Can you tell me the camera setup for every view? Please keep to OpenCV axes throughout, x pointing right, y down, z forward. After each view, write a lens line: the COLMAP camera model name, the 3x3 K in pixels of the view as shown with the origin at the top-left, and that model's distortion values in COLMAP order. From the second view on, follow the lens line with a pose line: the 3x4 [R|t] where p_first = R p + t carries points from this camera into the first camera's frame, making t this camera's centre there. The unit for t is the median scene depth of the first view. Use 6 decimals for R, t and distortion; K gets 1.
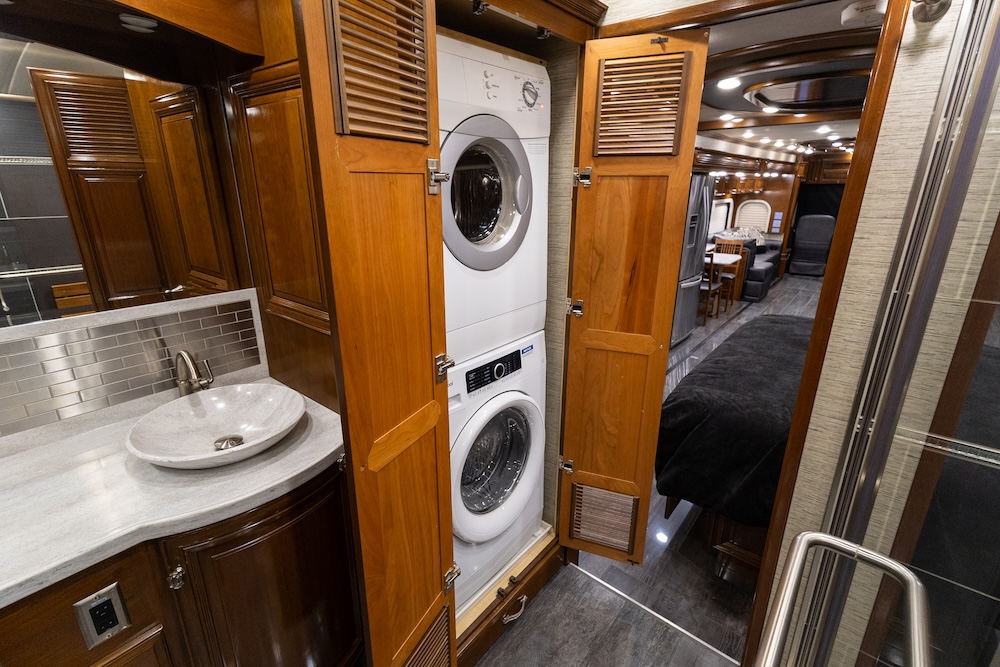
lens RADIAL K [[458.0, 0, 495.5], [0, 458.0, 333.6], [0, 0, 1]] dist [0.021802, -0.003384]
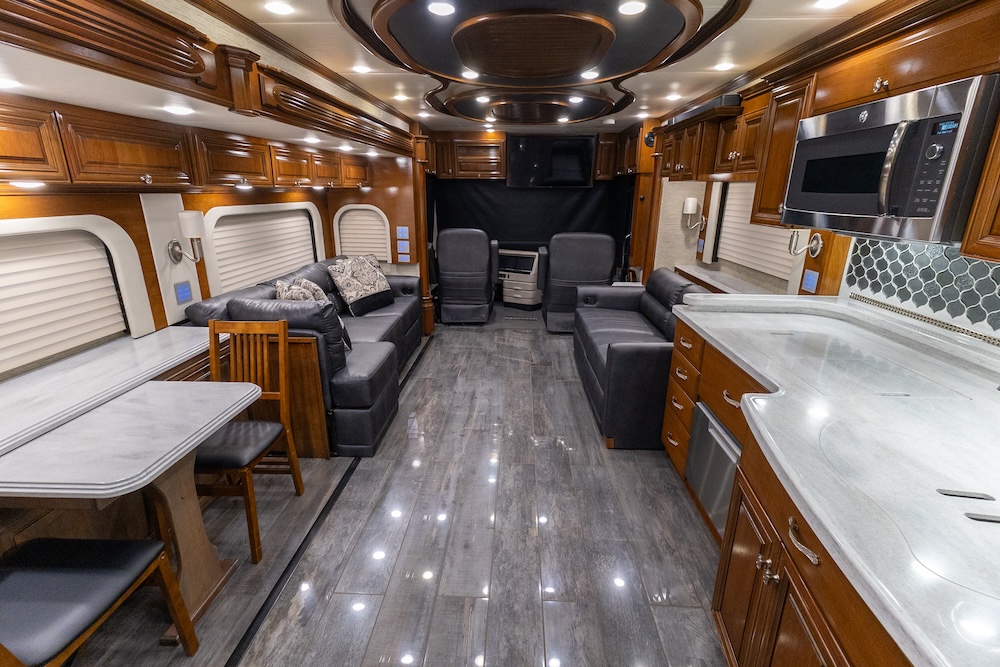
lens RADIAL K [[458.0, 0, 501.4], [0, 458.0, 331.2], [0, 0, 1]] dist [0.021802, -0.003384]
pose [[0.794881, -0.168037, 0.583033, 0.366128], [0.176852, 0.983328, 0.042294, -0.141468], [-0.580420, 0.069492, 0.811347, 0.495364]]
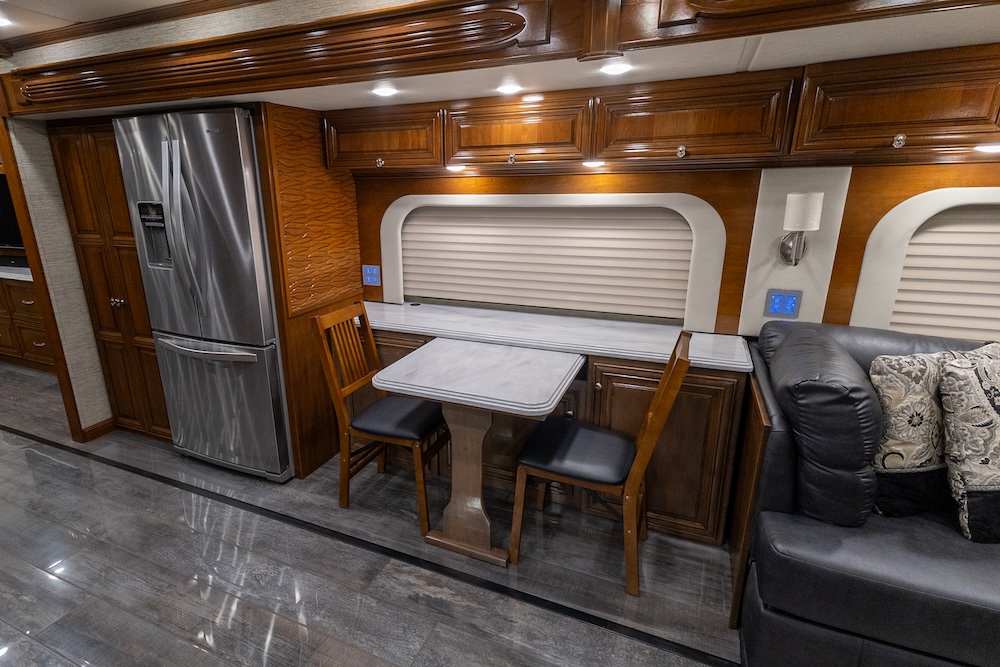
lens RADIAL K [[517.1, 0, 454.7], [0, 517.1, 335.8], [0, 0, 1]] dist [0.016257, -0.001023]
pose [[0.251644, 0.276720, -0.927417, 0.583014], [-0.287690, 0.936326, 0.201317, -0.181952], [0.924073, 0.216148, 0.315230, 0.643145]]
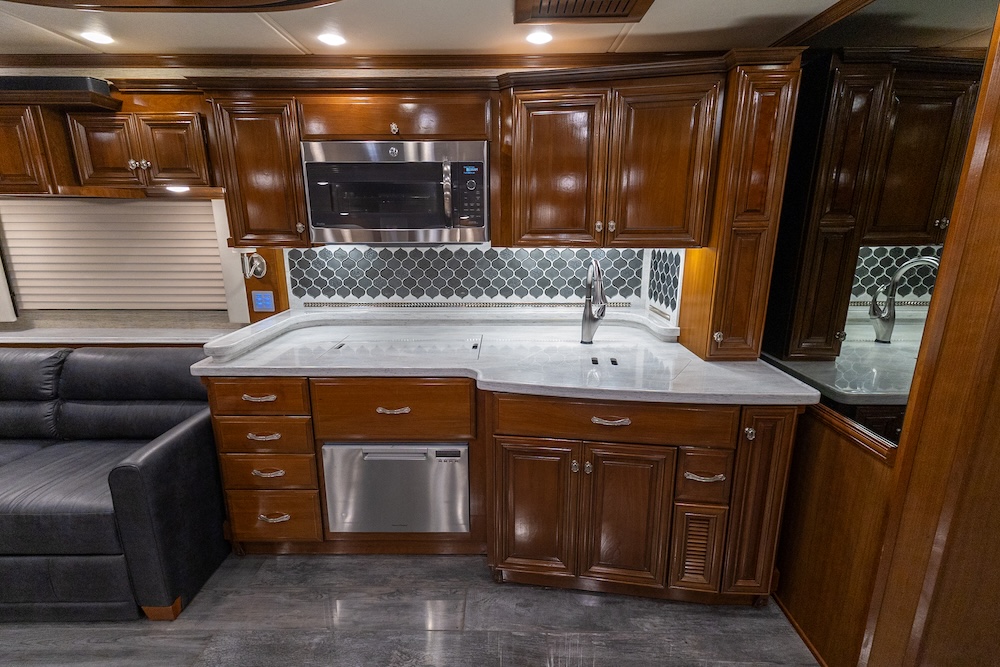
lens RADIAL K [[458.0, 0, 498.5], [0, 458.0, 331.0], [0, 0, 1]] dist [0.021802, -0.003384]
pose [[-0.630931, -0.177705, 0.755213, 0.381608], [0.247082, 0.876708, 0.412714, -0.195573], [-0.735443, 0.446994, -0.509235, 0.674527]]
